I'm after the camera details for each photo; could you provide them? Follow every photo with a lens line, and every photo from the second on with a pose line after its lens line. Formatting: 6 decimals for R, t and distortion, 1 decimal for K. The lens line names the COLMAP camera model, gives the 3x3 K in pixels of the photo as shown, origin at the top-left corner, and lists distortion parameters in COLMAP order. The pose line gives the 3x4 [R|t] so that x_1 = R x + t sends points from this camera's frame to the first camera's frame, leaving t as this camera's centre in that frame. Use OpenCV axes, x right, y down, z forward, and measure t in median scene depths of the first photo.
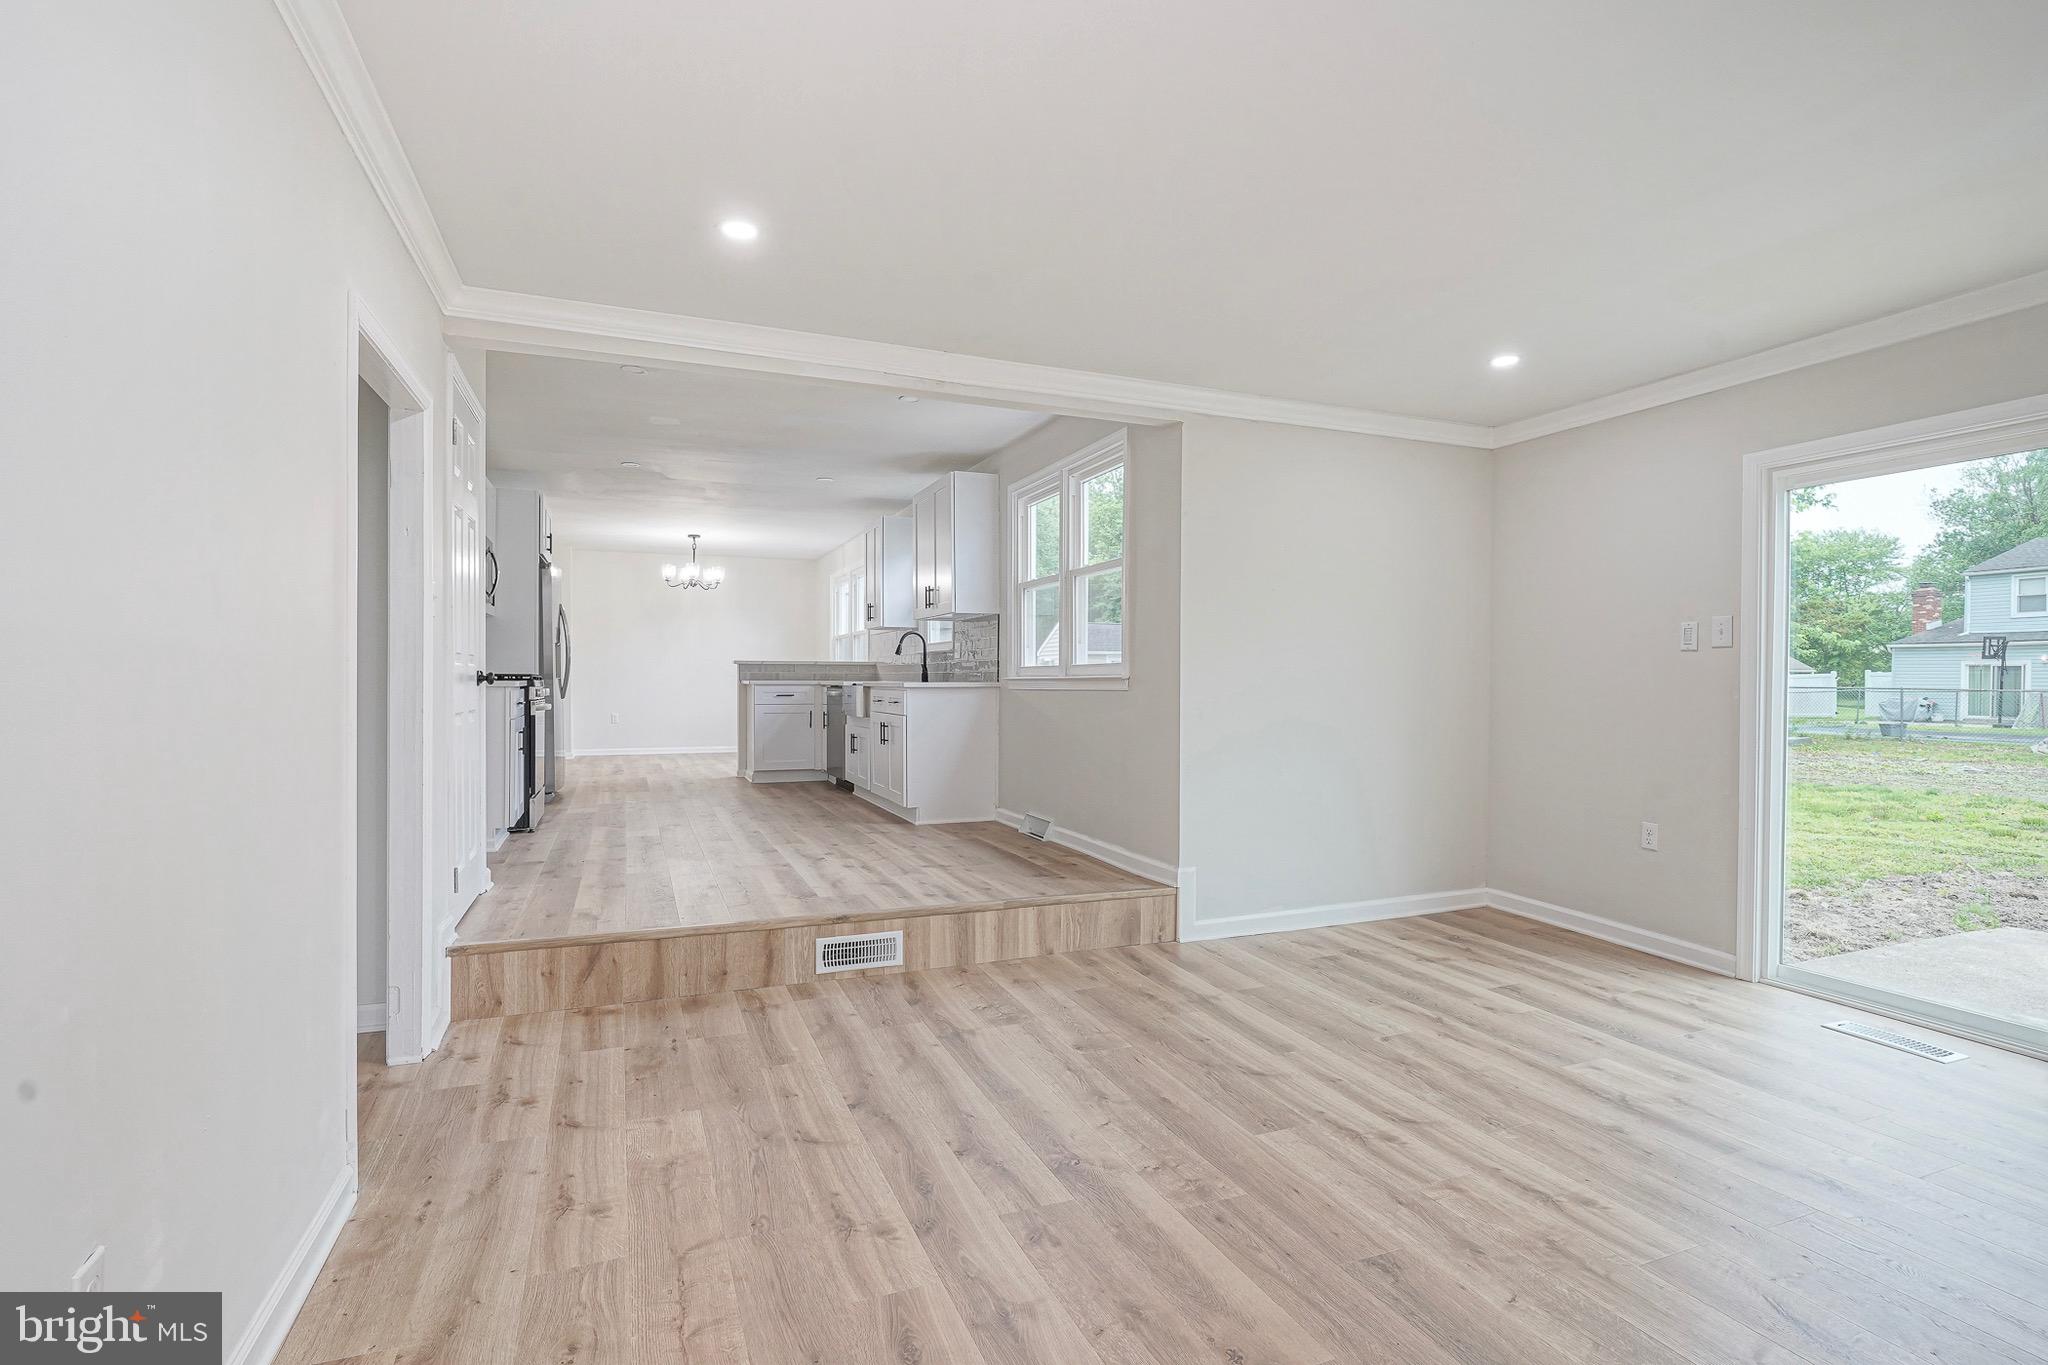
lens RADIAL K [[1026.3, 0, 1000.3], [0, 1026.3, 683.2], [0, 0, 1]] dist [-0.001577, -0.000034]
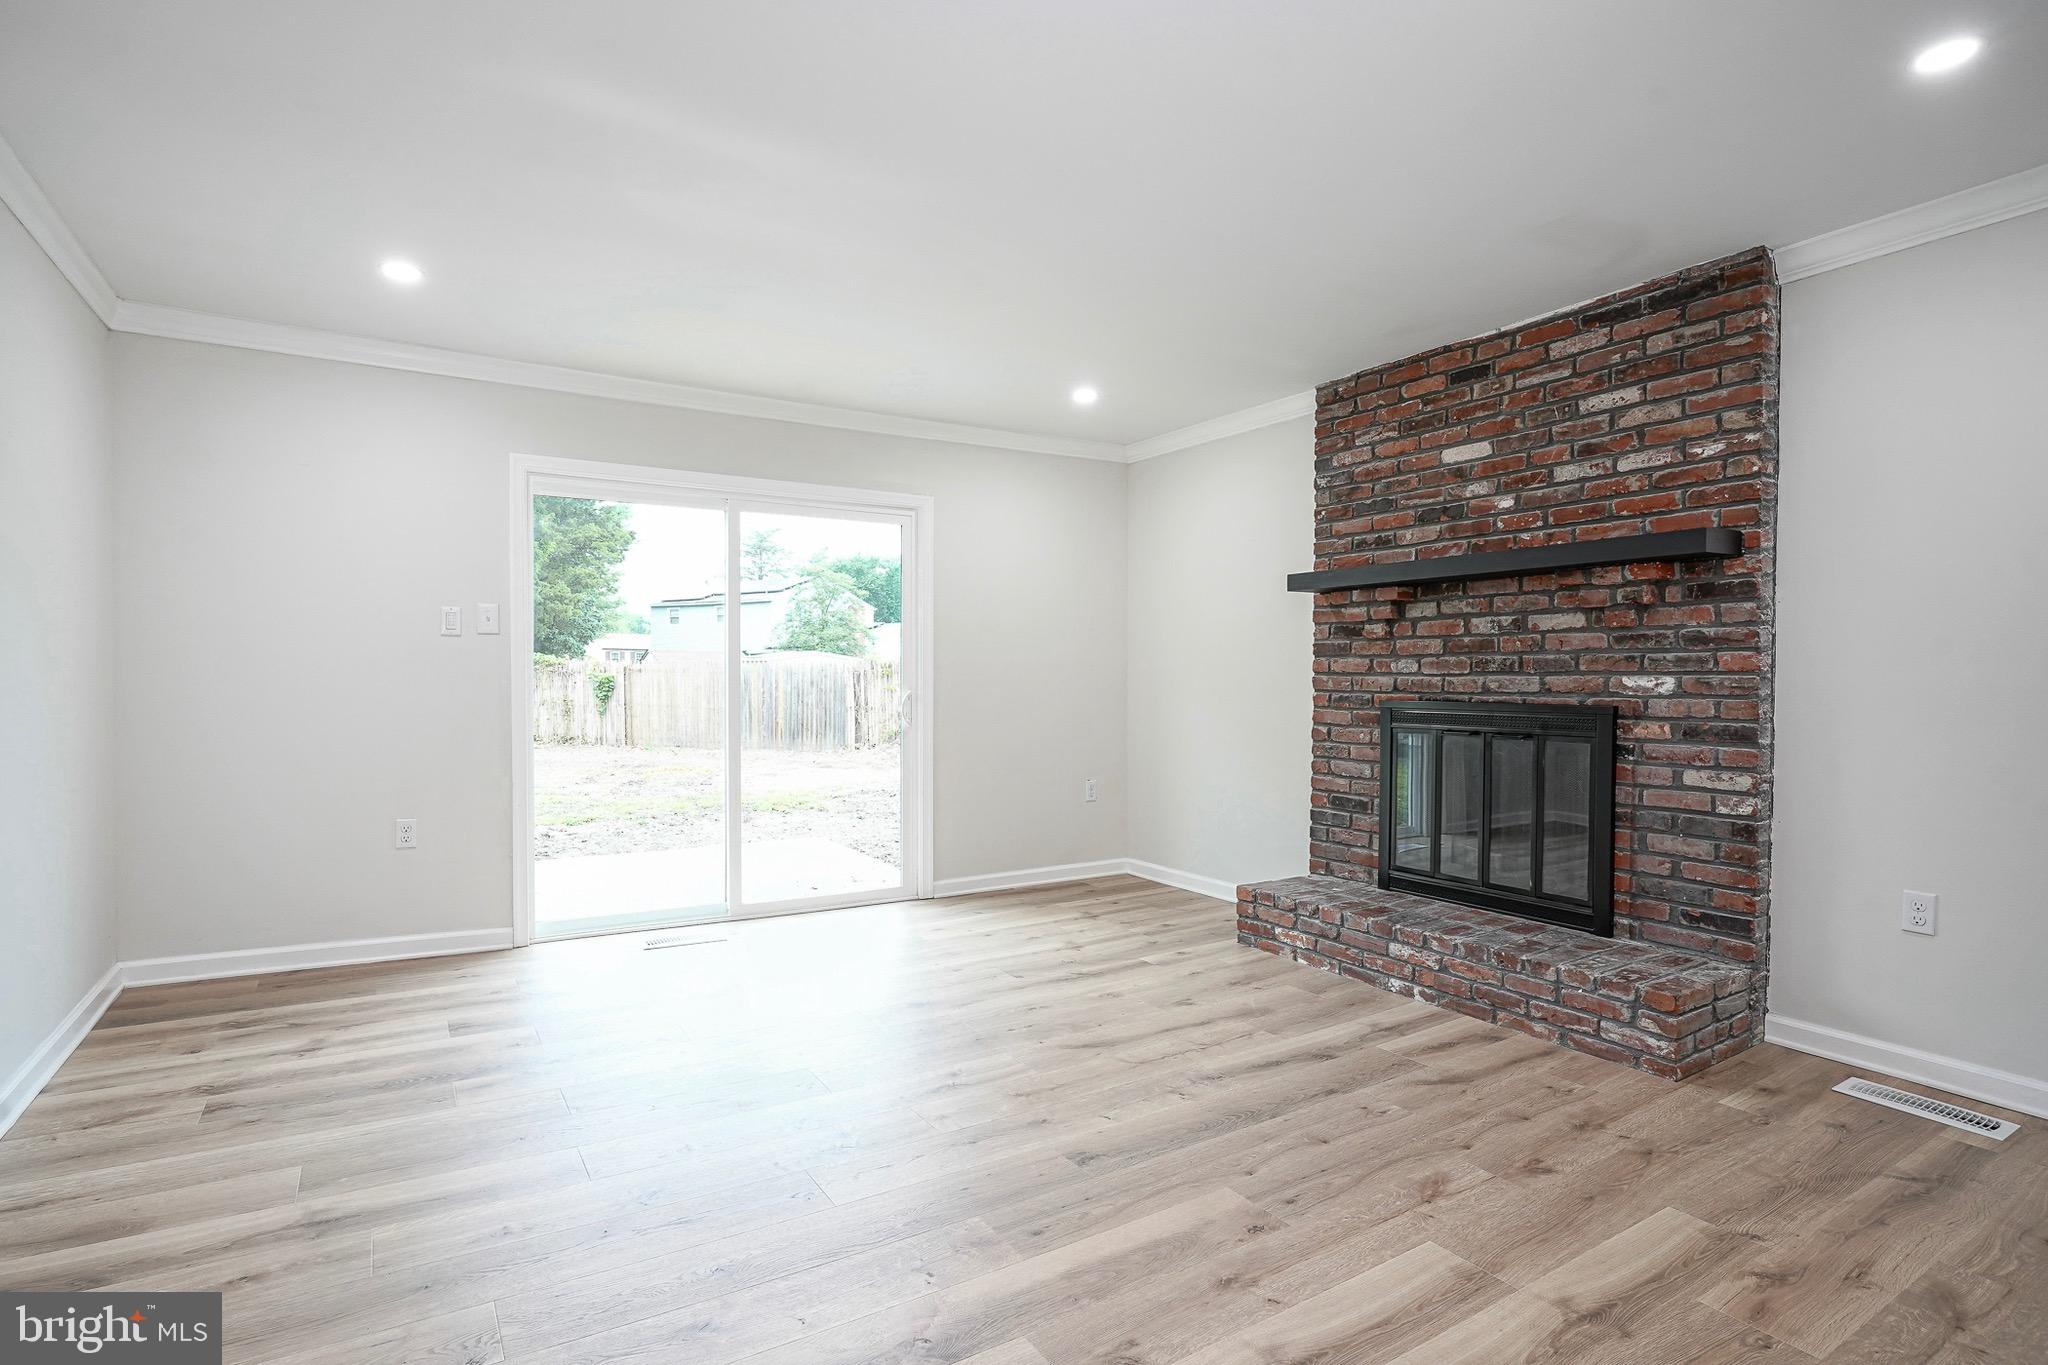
lens RADIAL K [[1006.9, 0, 1024.0], [0, 1006.9, 682.5], [0, 0, 1]] dist [-0.011494, 0.000210]
pose [[-0.180750, -0.013917, 0.983431, -0.649651], [0.004378, 0.999879, 0.014955, 0.001952], [-0.983519, 0.007009, -0.180667, 1.113226]]
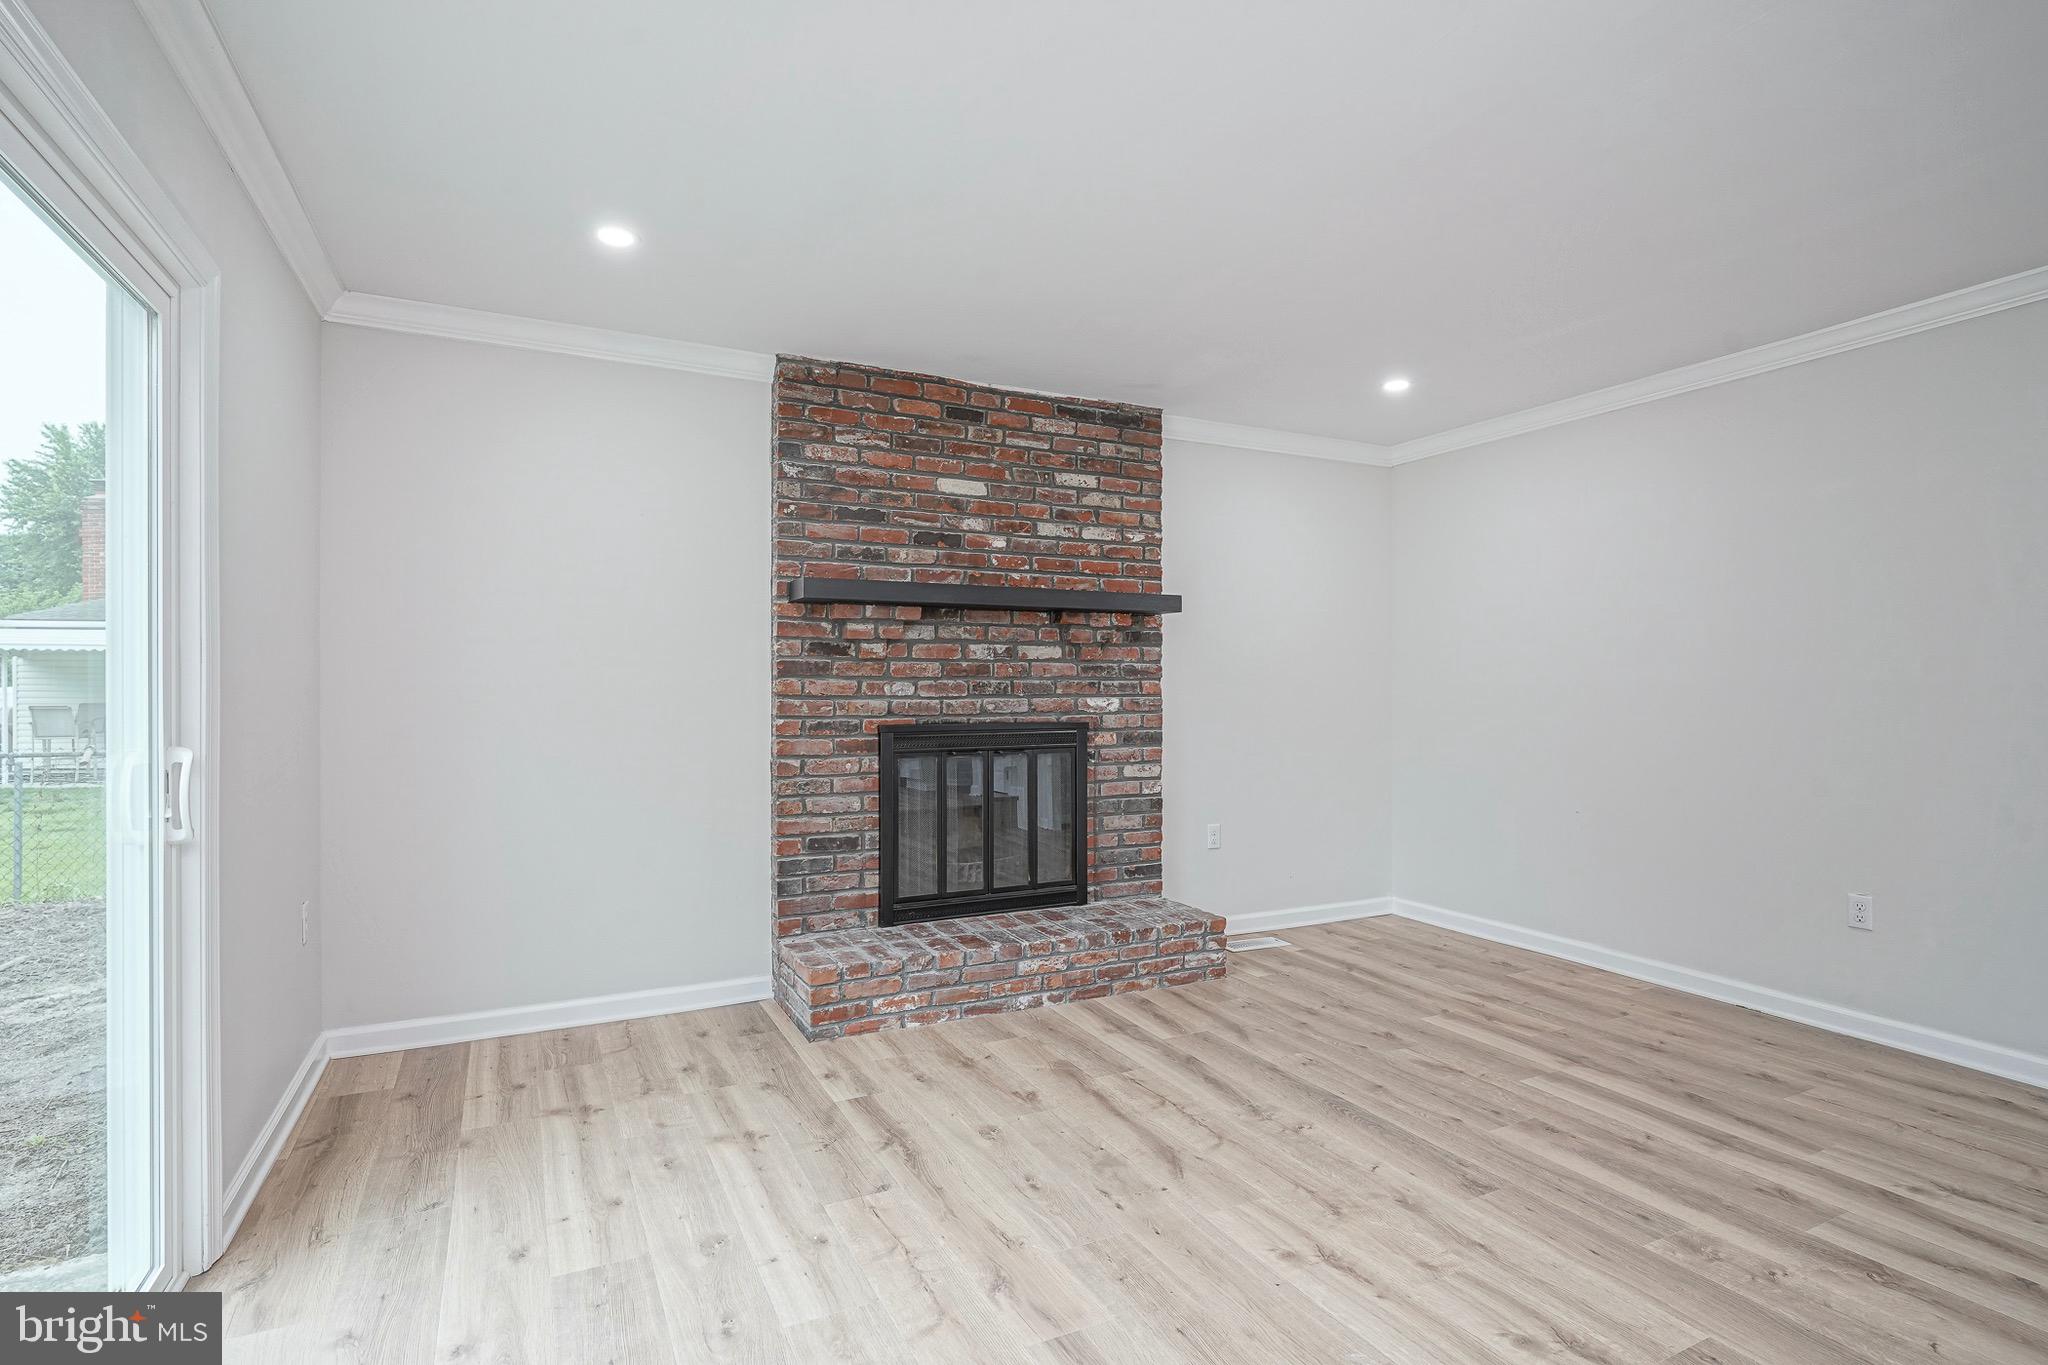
lens RADIAL K [[1006.9, 0, 1024.0], [0, 1006.9, 682.5], [0, 0, 1]] dist [-0.011494, 0.000210]
pose [[-0.996174, -0.005877, -0.087194, 0.871426], [-0.005597, 0.999978, -0.003454, -0.003281], [0.087212, -0.002953, -0.996185, 1.837714]]
